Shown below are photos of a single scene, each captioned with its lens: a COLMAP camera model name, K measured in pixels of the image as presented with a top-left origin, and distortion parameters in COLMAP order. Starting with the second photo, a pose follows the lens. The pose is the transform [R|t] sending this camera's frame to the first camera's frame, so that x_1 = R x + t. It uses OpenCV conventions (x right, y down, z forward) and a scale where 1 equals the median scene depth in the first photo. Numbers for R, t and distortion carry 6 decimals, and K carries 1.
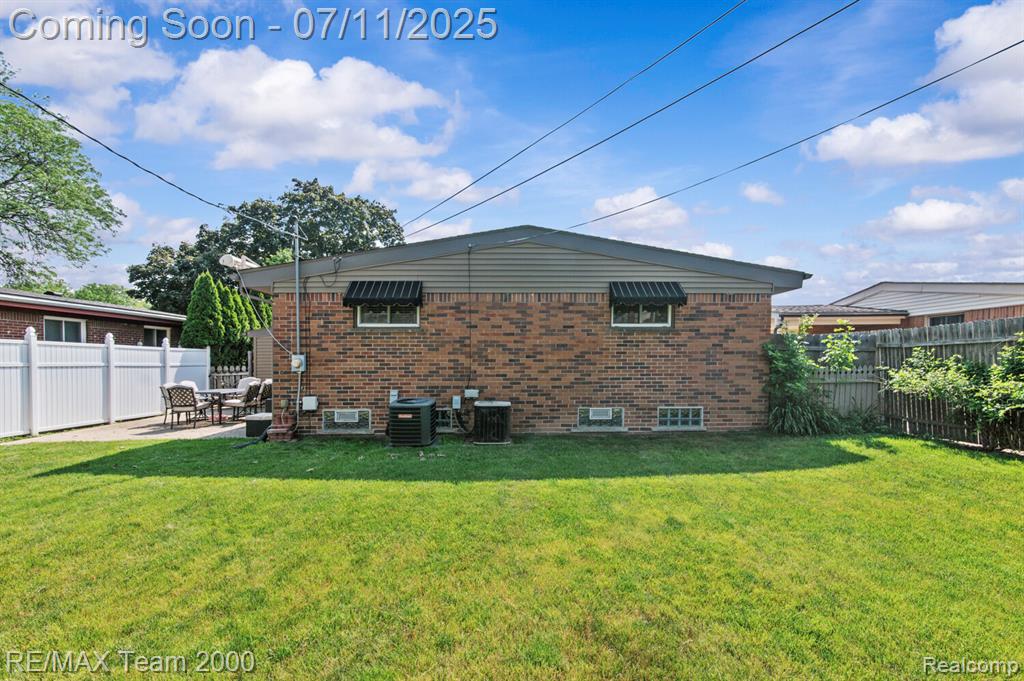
lens RADIAL K [[465.0, 0, 494.0], [0, 465.0, 357.9], [0, 0, 1]] dist [0.008068, 0.000519]
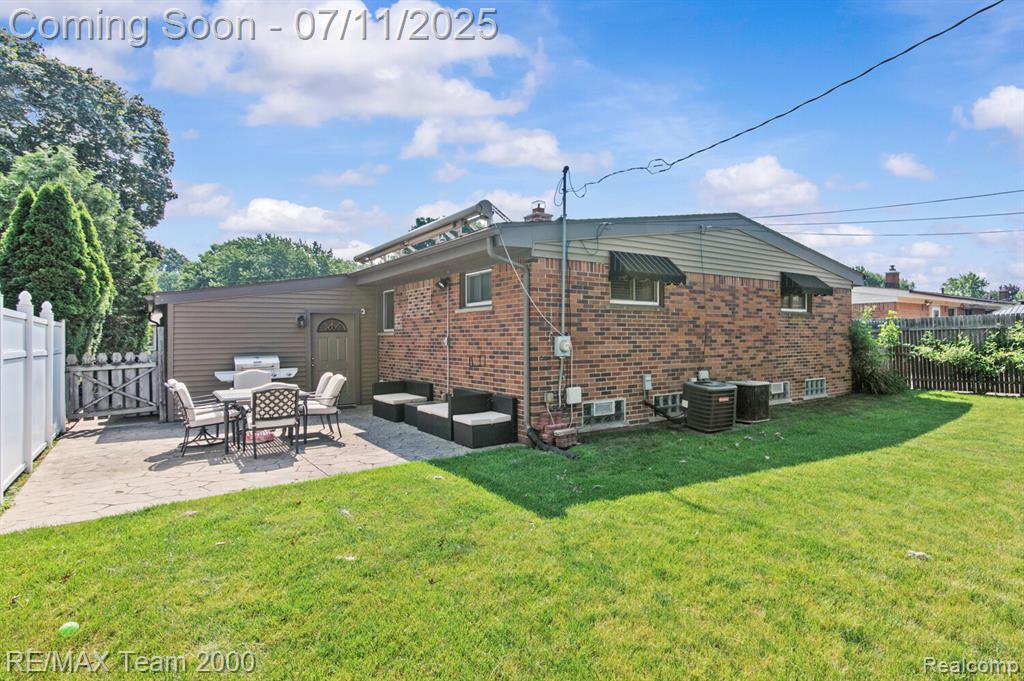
lens RADIAL K [[465.0, 0, 511.7], [0, 465.0, 340.7], [0, 0, 1]] dist [0.008068, 0.000519]
pose [[0.864646, -0.005653, 0.502350, -0.892224], [0.013704, 0.999830, -0.012336, 0.010587], [-0.502194, 0.017550, 0.864577, 0.347408]]
